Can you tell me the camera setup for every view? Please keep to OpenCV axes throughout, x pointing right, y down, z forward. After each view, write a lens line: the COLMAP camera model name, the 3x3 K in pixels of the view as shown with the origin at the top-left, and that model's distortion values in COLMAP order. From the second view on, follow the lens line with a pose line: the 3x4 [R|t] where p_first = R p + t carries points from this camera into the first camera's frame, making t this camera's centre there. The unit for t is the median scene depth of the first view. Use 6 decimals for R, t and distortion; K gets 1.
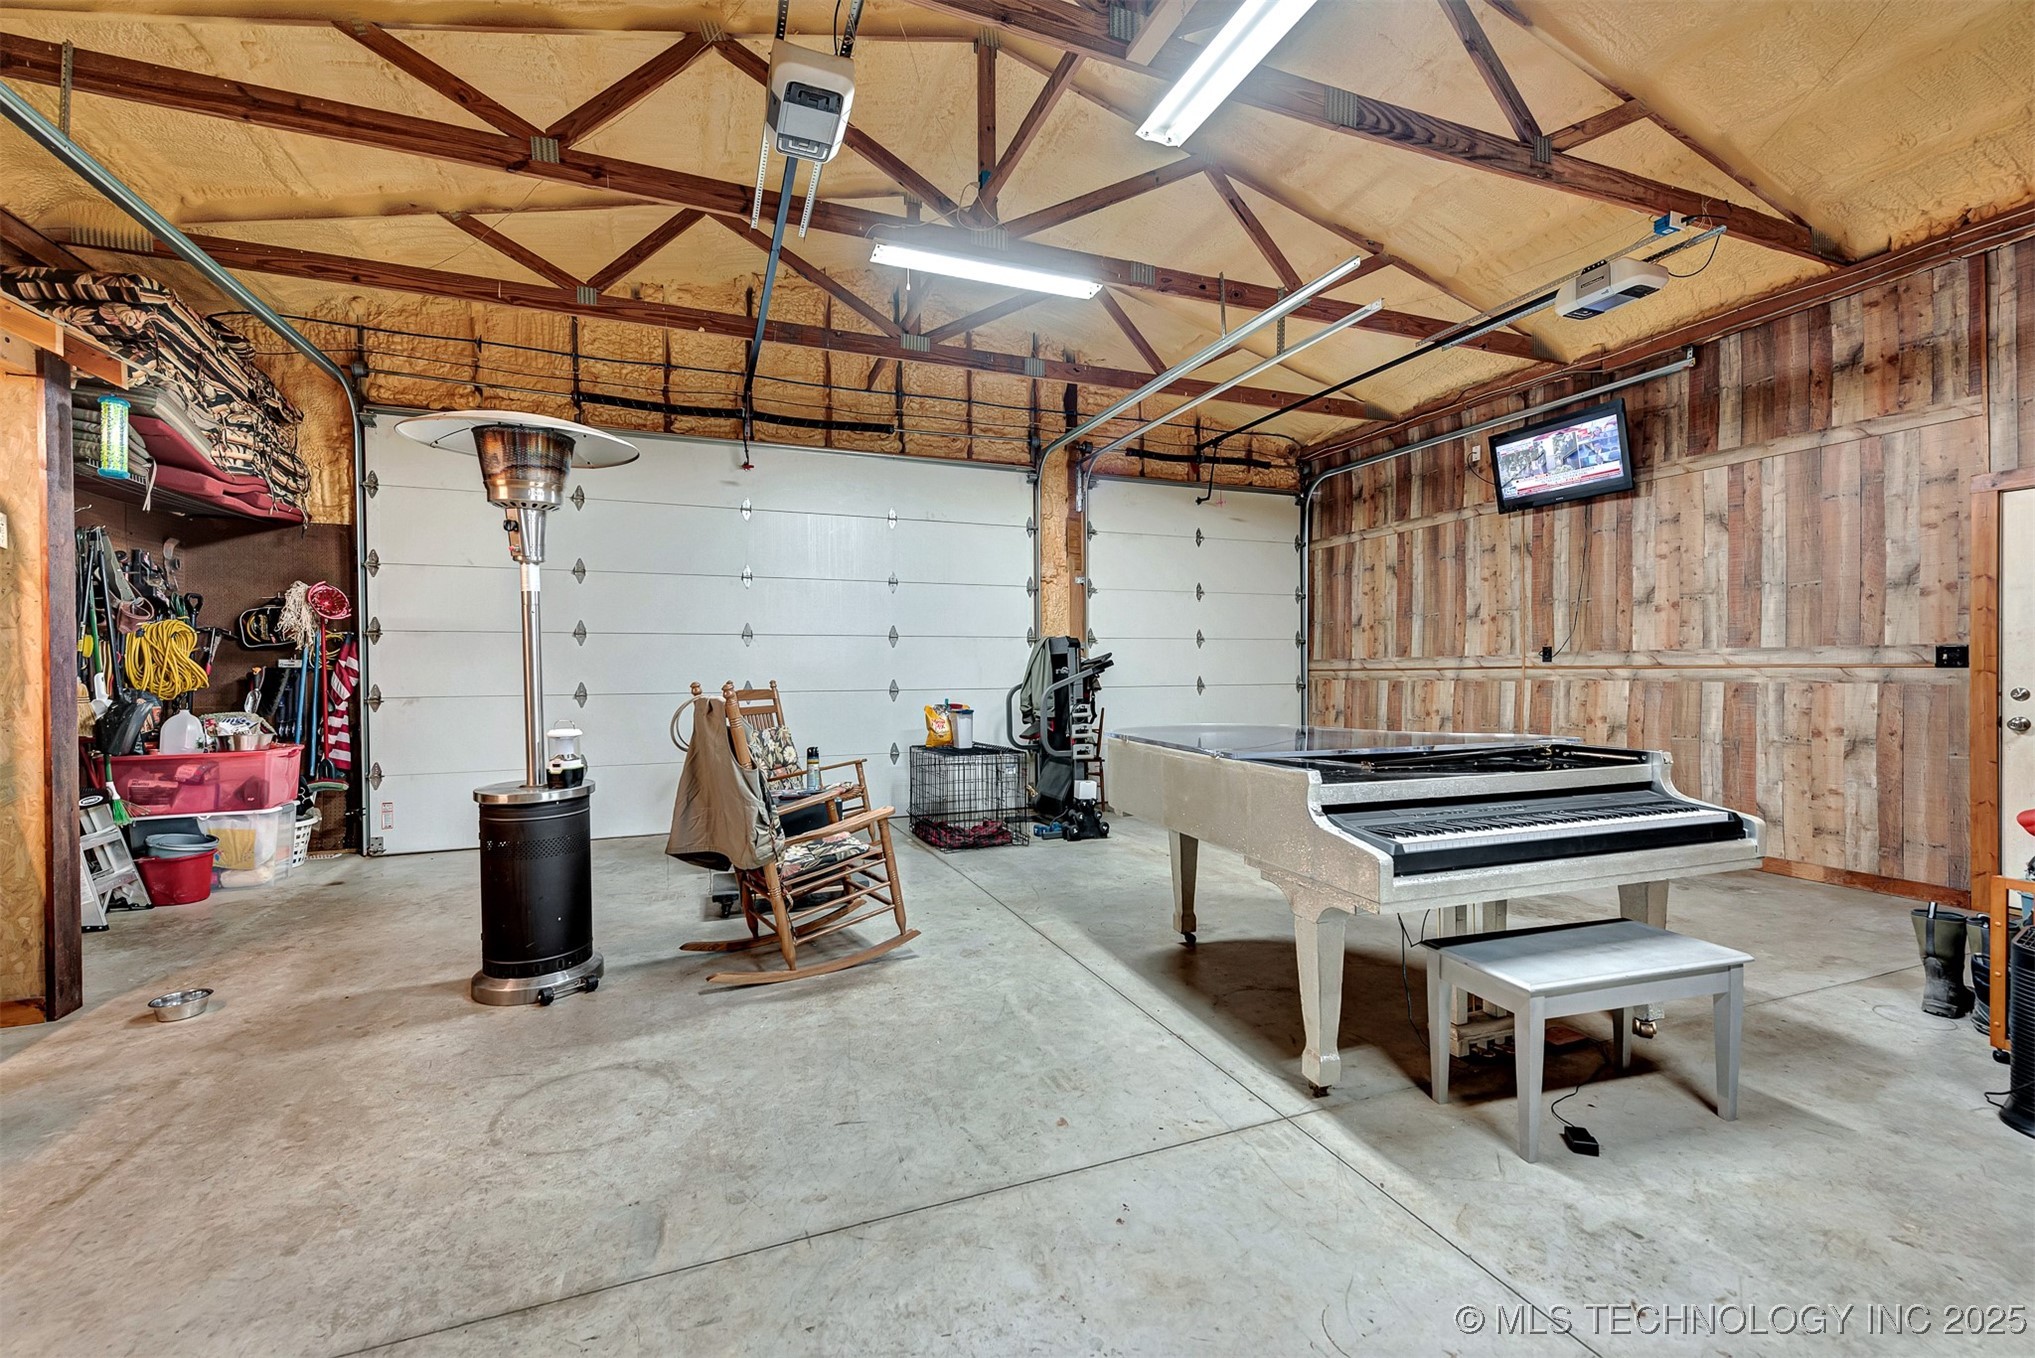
lens RADIAL K [[821.7, 0, 1035.8], [0, 821.7, 675.6], [0, 0, 1]] dist [0.015704, -0.006217]
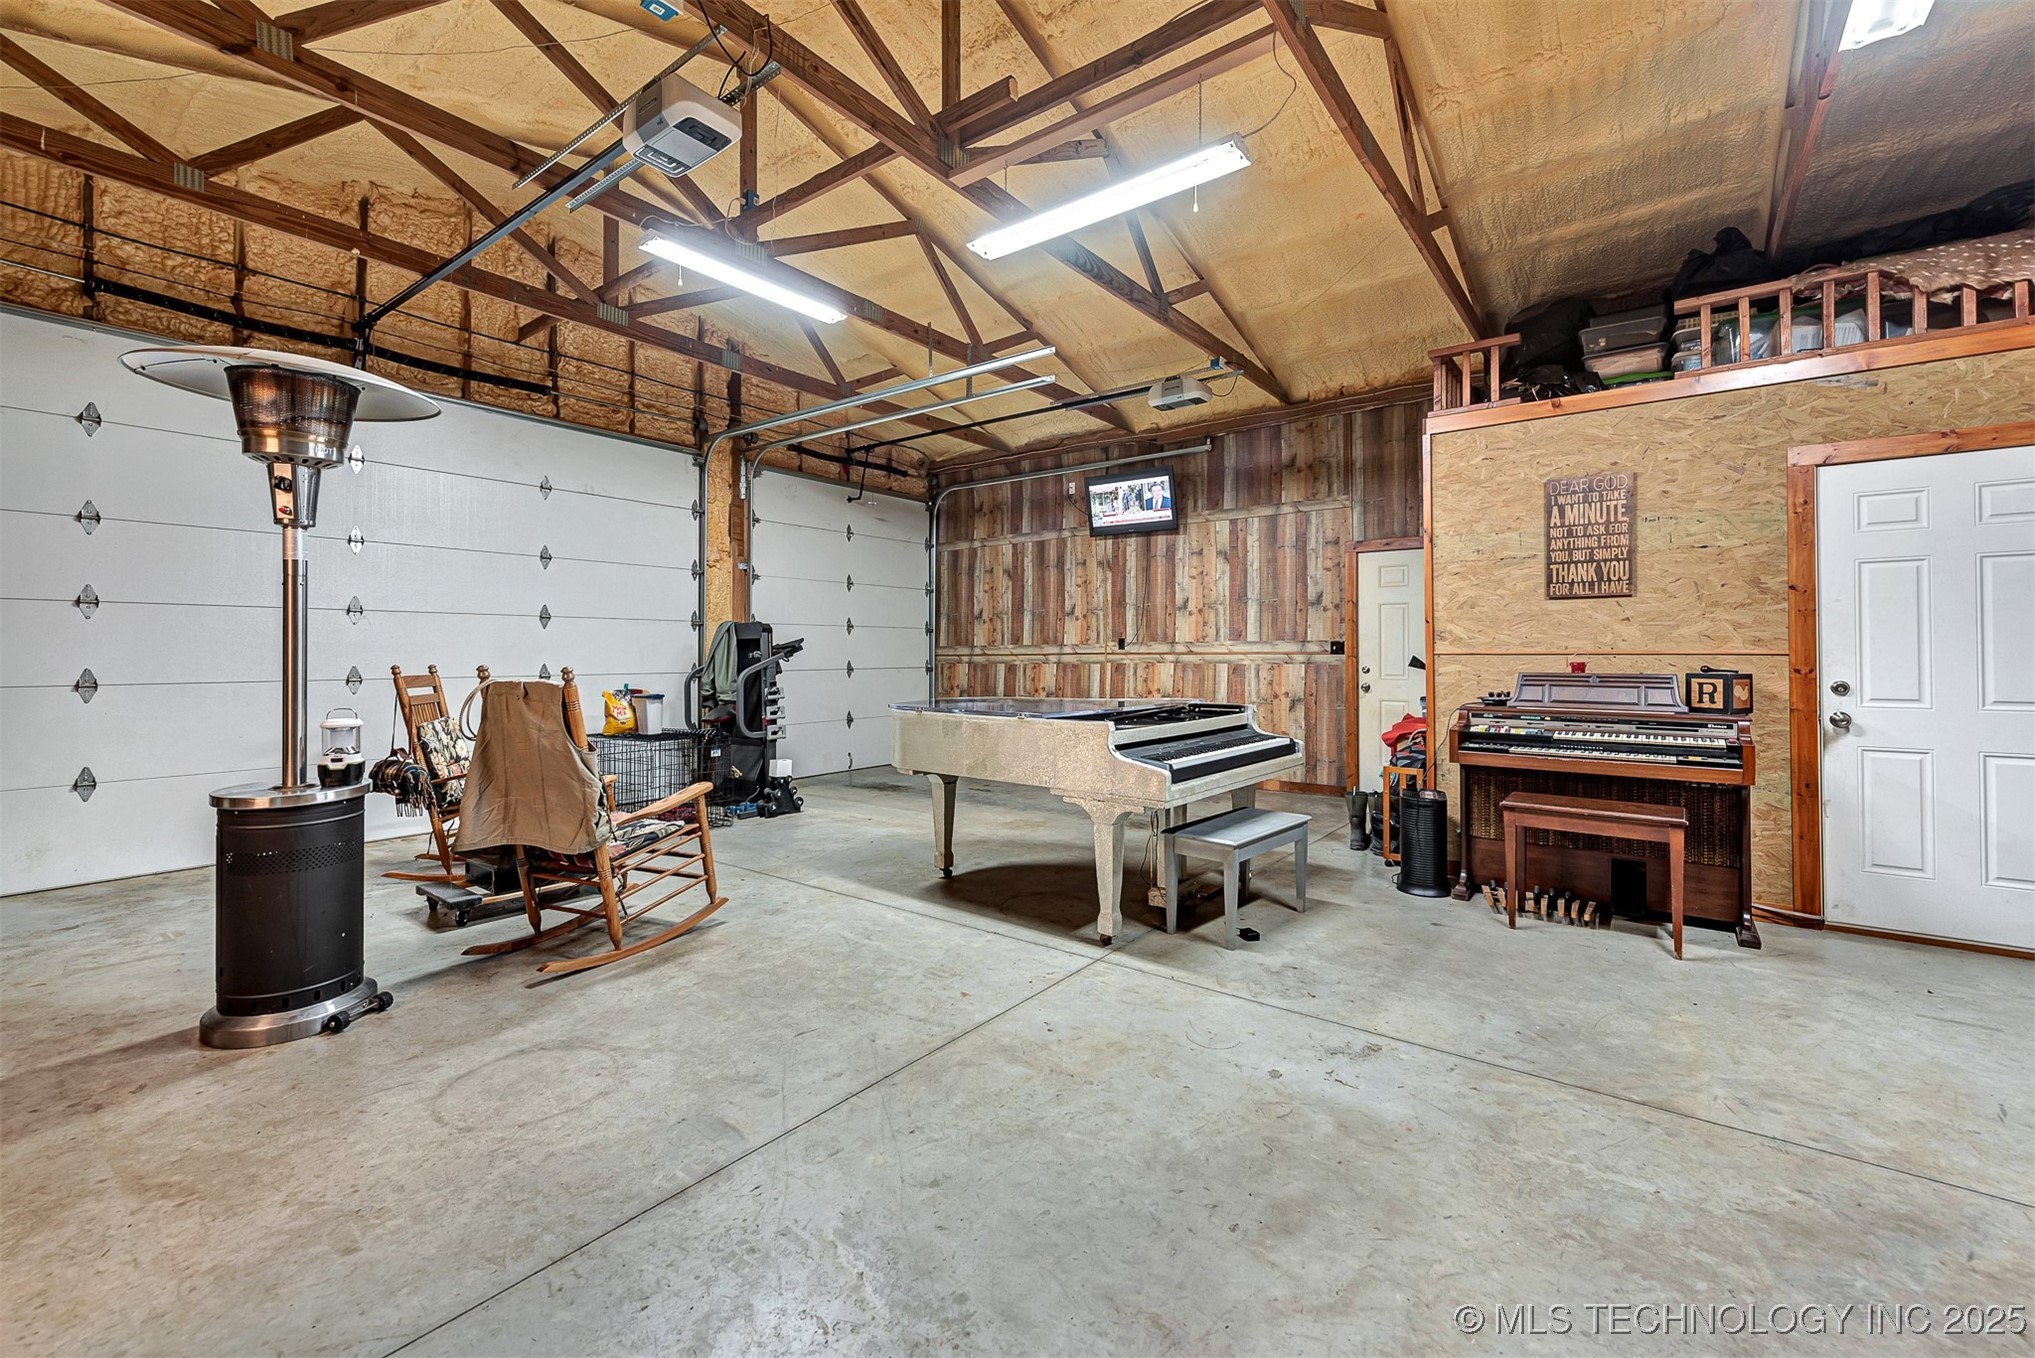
lens RADIAL K [[821.7, 0, 1042.3], [0, 821.7, 644.9], [0, 0, 1]] dist [0.015704, -0.006217]
pose [[0.849384, 0.009808, 0.527684, -0.341307], [0.000543, 0.999811, -0.019458, 0.003272], [-0.527775, 0.016814, 0.849218, -0.121214]]
